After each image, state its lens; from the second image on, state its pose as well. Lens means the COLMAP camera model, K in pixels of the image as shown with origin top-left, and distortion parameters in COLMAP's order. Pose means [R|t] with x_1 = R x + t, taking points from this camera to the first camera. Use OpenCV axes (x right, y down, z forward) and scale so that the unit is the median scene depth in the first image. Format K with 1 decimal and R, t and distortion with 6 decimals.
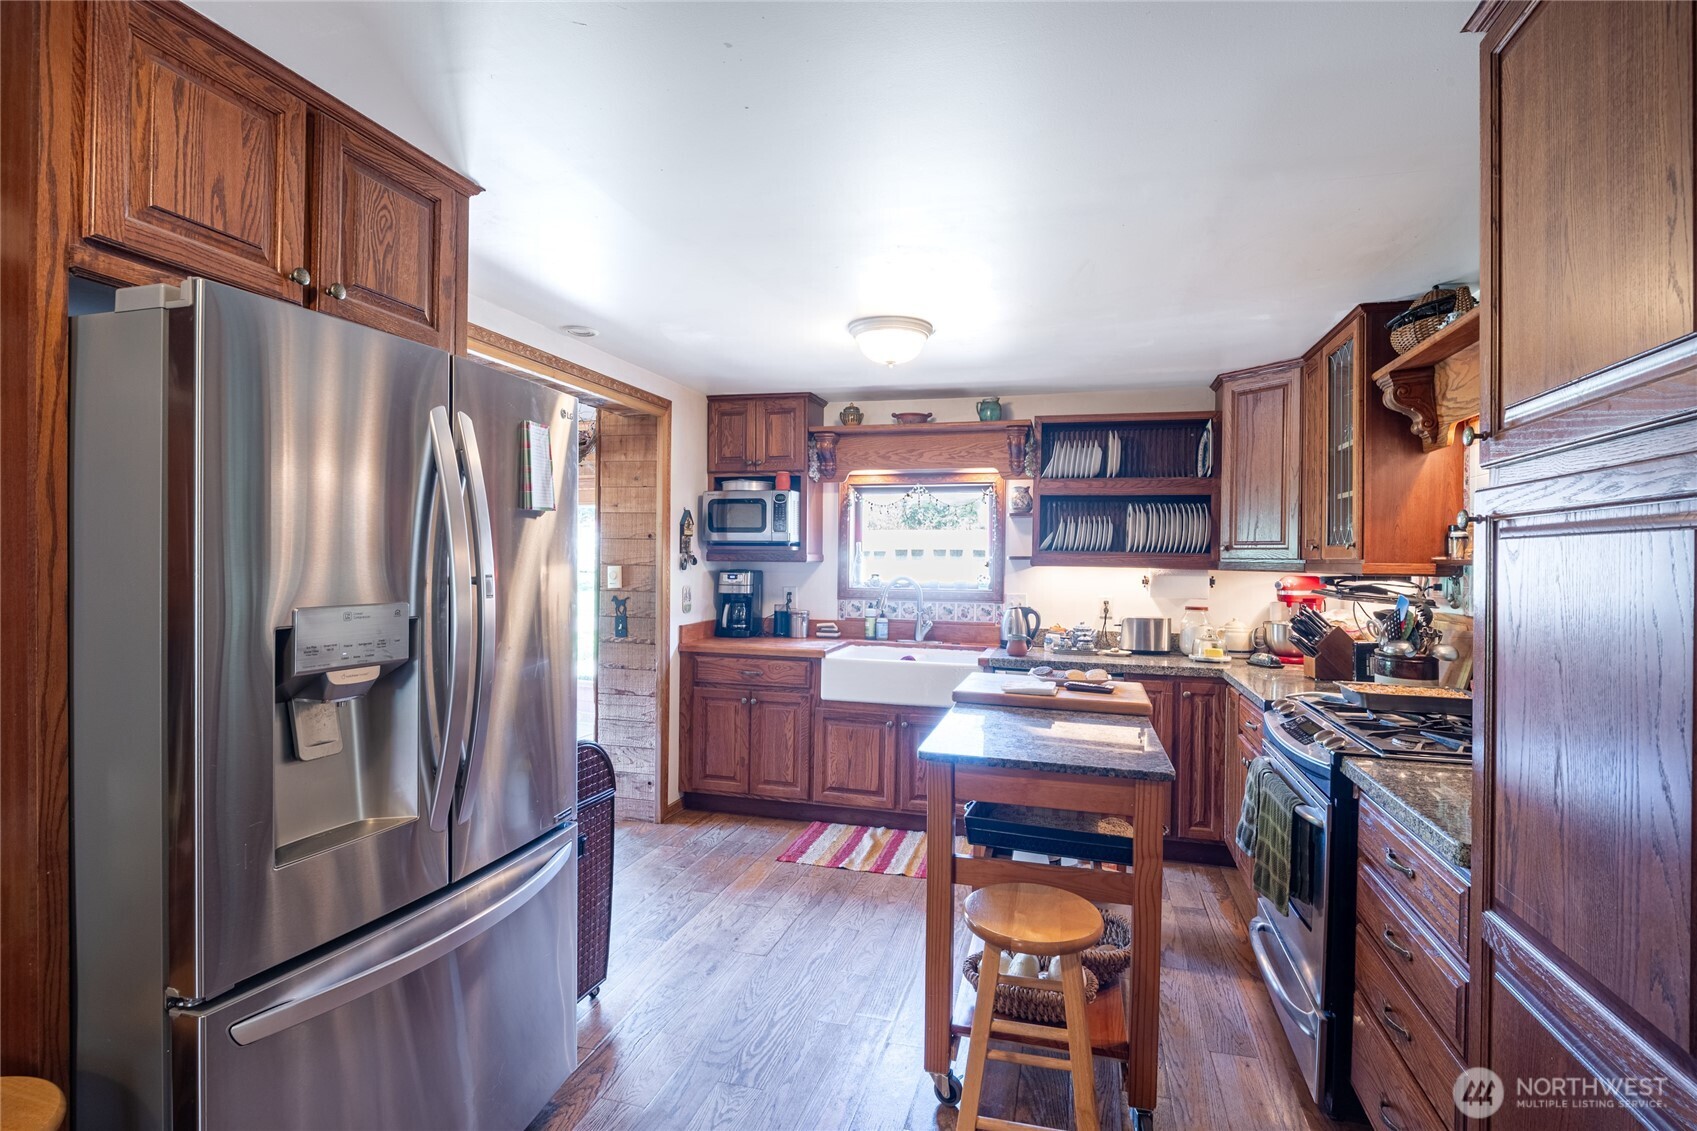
lens RADIAL K [[804.6, 0, 848.3], [0, 804.6, 559.2], [0, 0, 1]] dist [-0.000619, -0.000027]
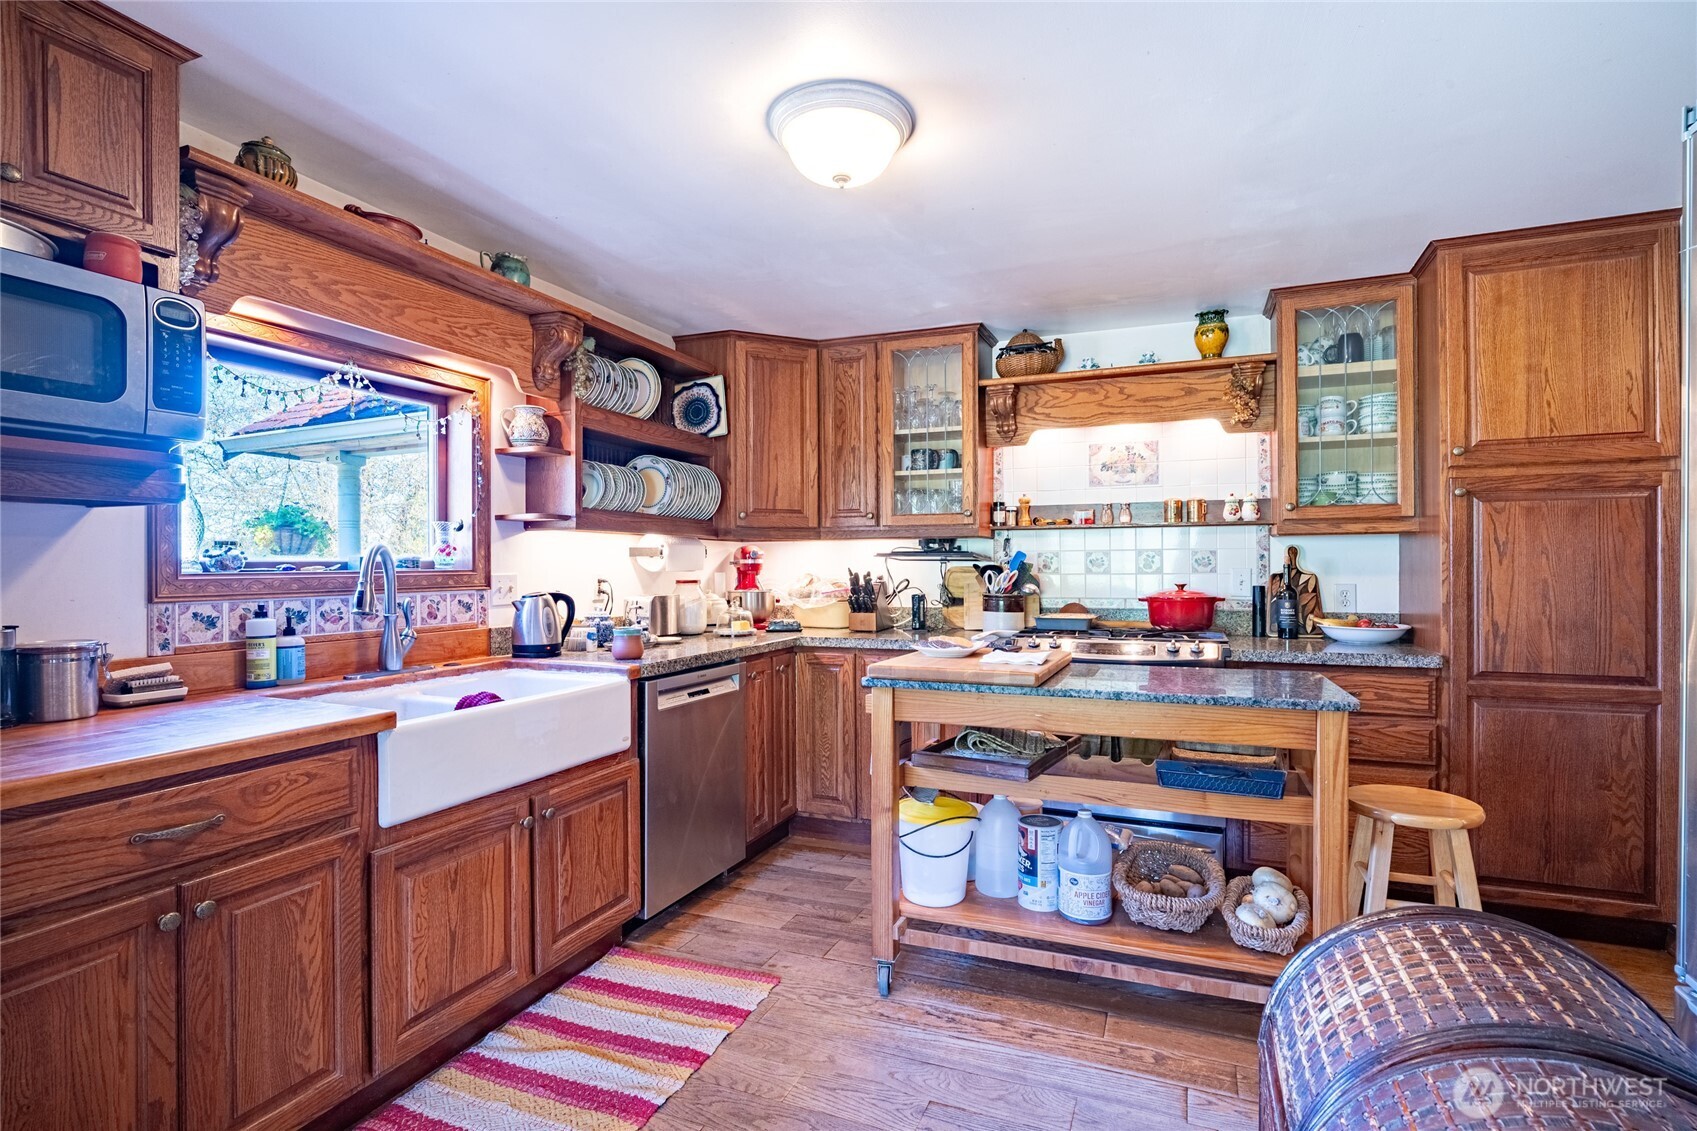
lens RADIAL K [[804.6, 0, 850.5], [0, 804.6, 569.5], [0, 0, 1]] dist [-0.000619, -0.000027]
pose [[0.100367, -0.018167, 0.994785, -0.419219], [0.004171, 0.999832, 0.017838, 0.030640], [-0.994942, 0.002358, 0.100426, 0.696141]]
